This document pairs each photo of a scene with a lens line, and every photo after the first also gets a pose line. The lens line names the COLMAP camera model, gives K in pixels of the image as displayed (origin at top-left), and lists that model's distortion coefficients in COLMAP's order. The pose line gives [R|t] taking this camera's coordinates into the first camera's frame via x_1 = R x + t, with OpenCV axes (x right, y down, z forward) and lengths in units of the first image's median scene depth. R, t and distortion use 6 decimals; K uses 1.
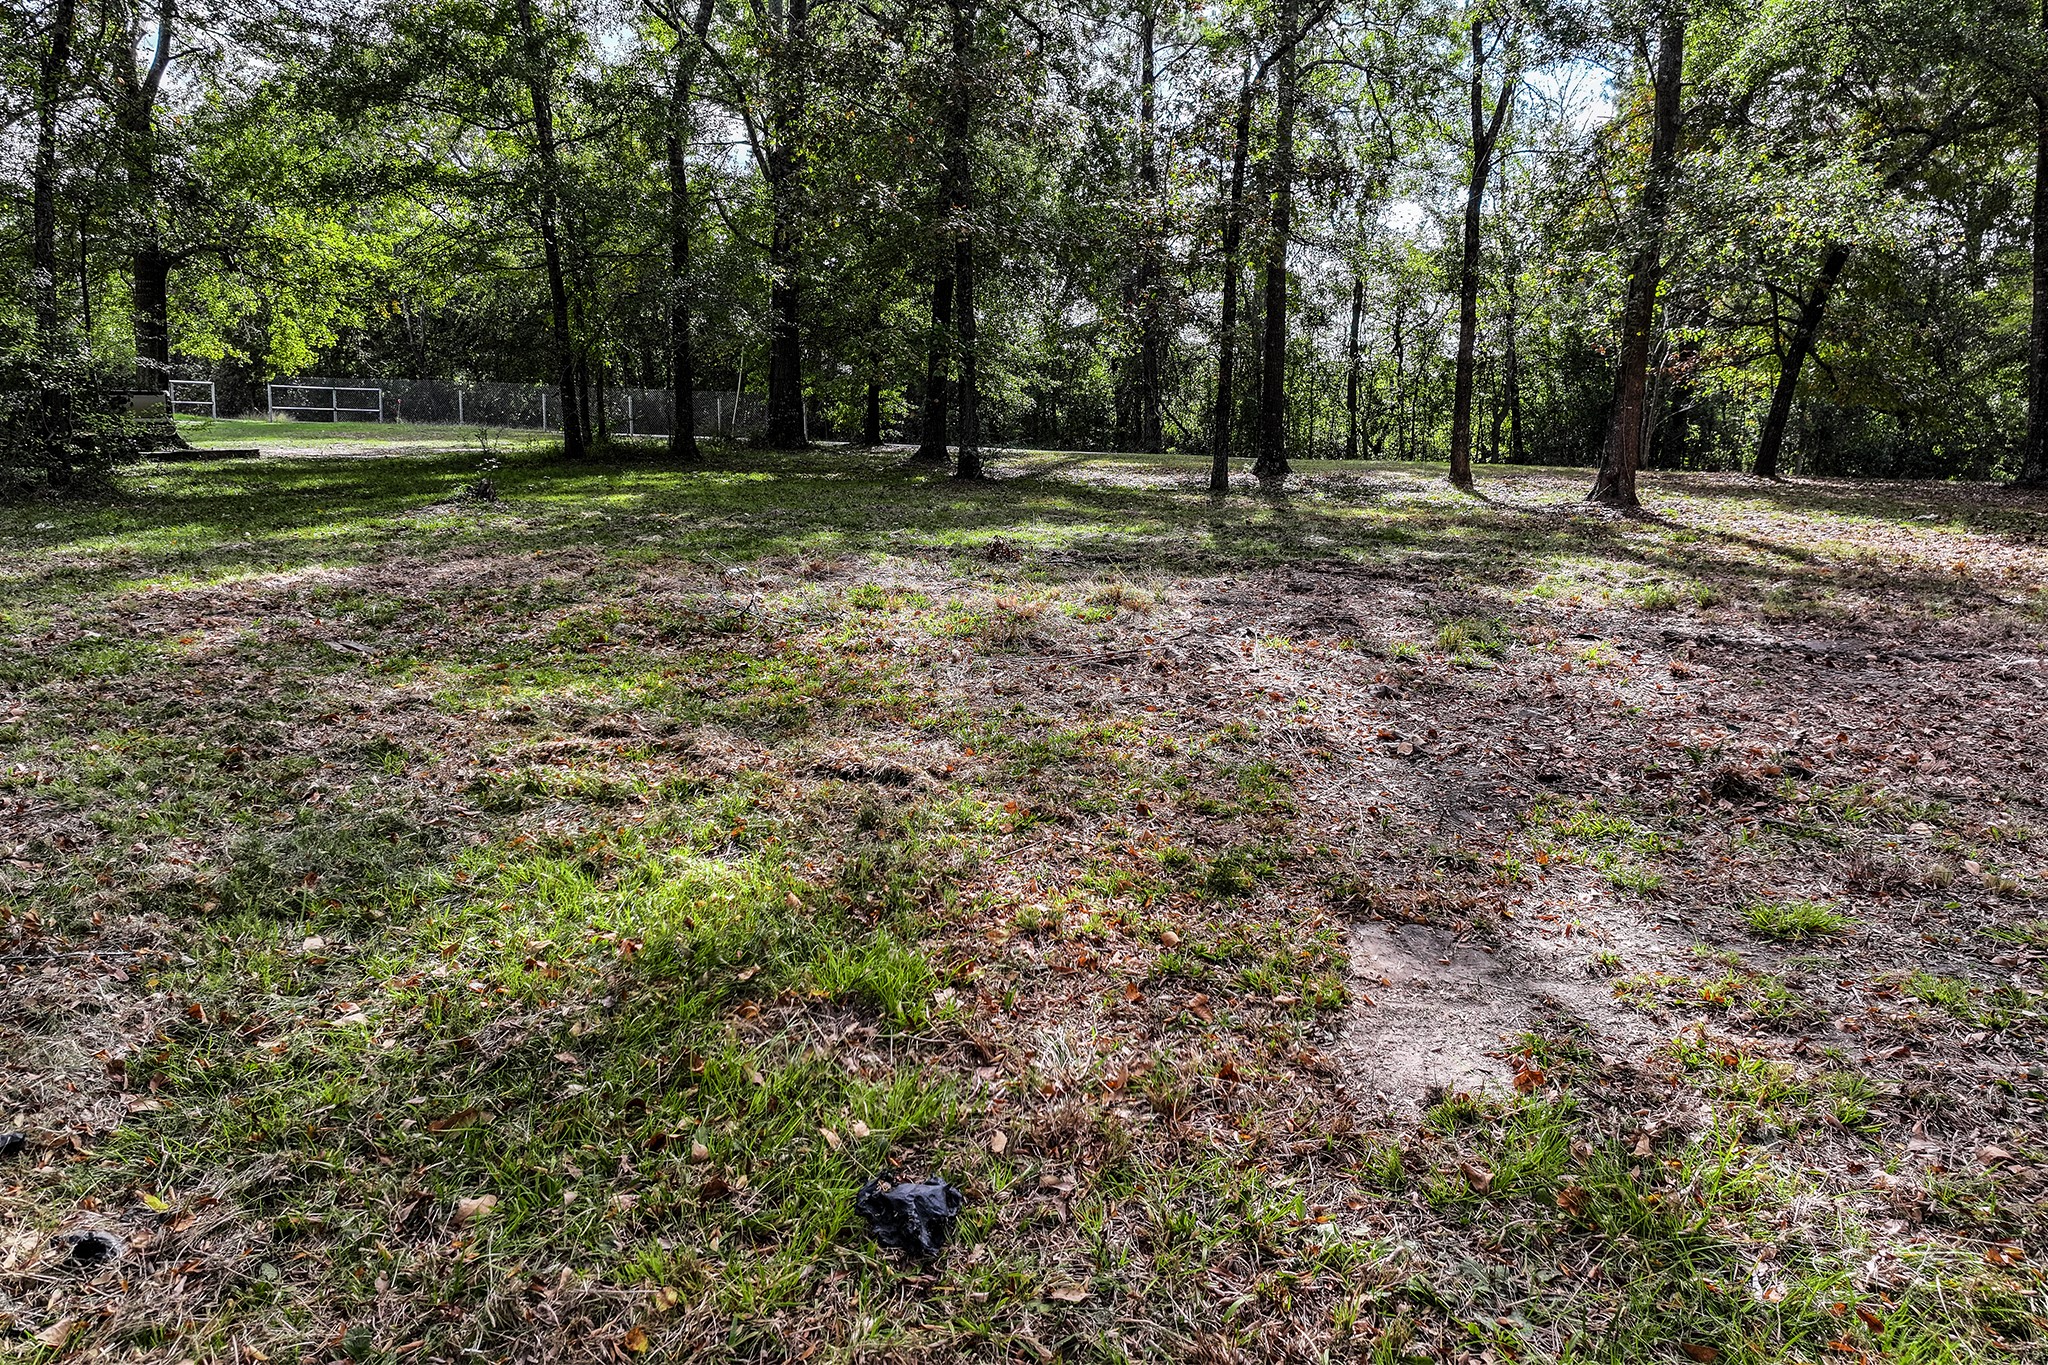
lens RADIAL K [[1447.9, 0, 1028.3], [0, 1447.9, 585.1], [0, 0, 1]] dist [0.005128, 0.008196]
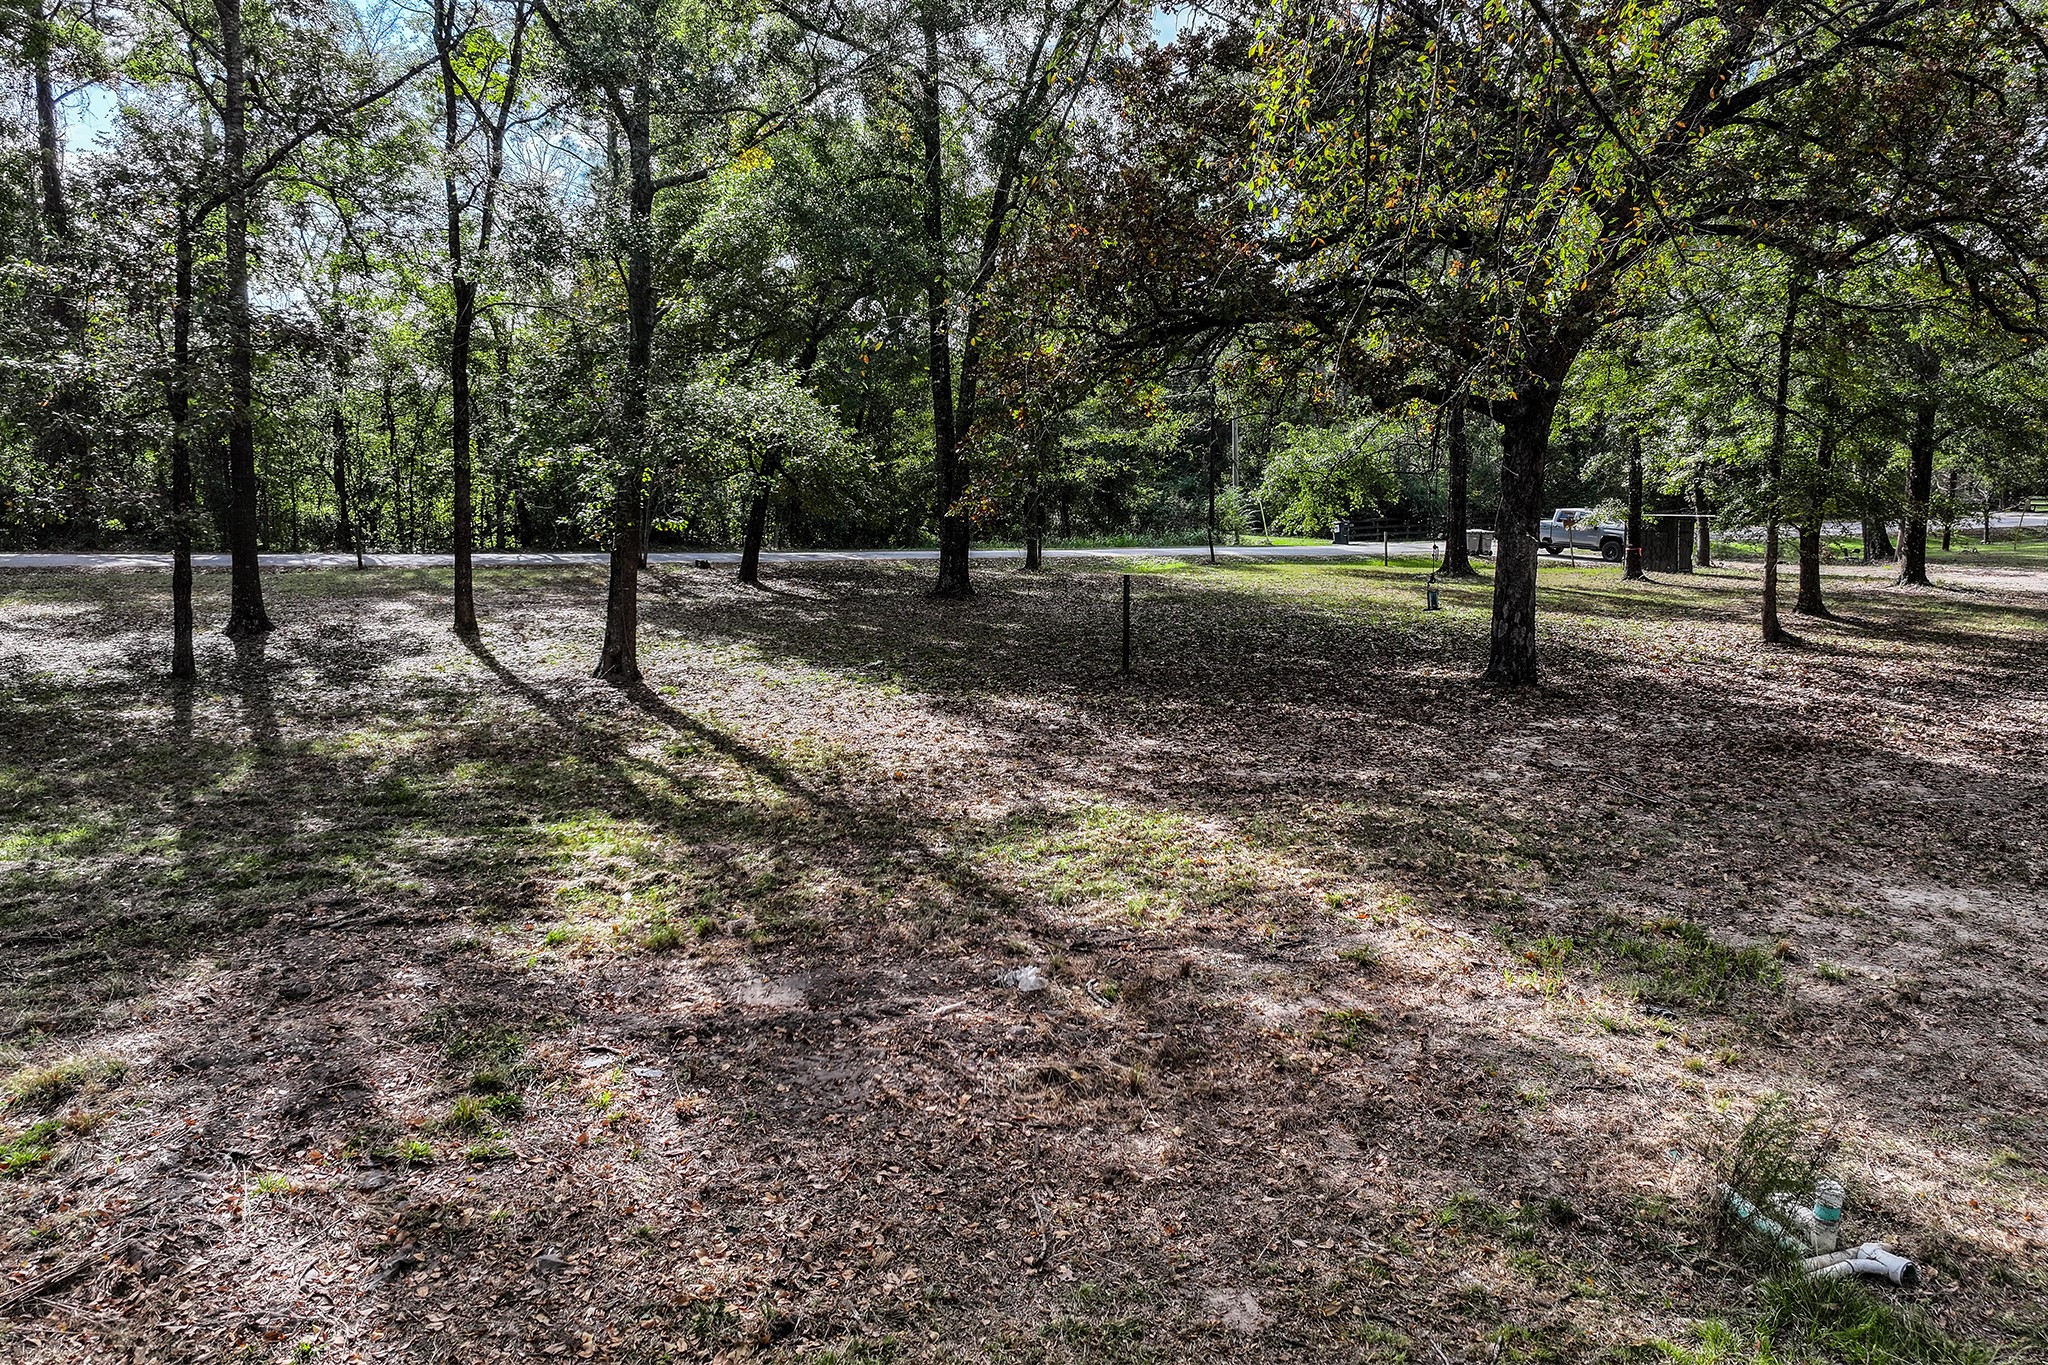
lens RADIAL K [[1452.8, 0, 1027.3], [0, 1452.8, 582.9], [0, 0, 1]] dist [0.008106, 0.007429]
pose [[0.791988, -0.058171, 0.607759, 0.004405], [0.065148, 0.997819, 0.010610, -0.120913], [-0.607050, 0.031191, 0.794051, -0.013721]]
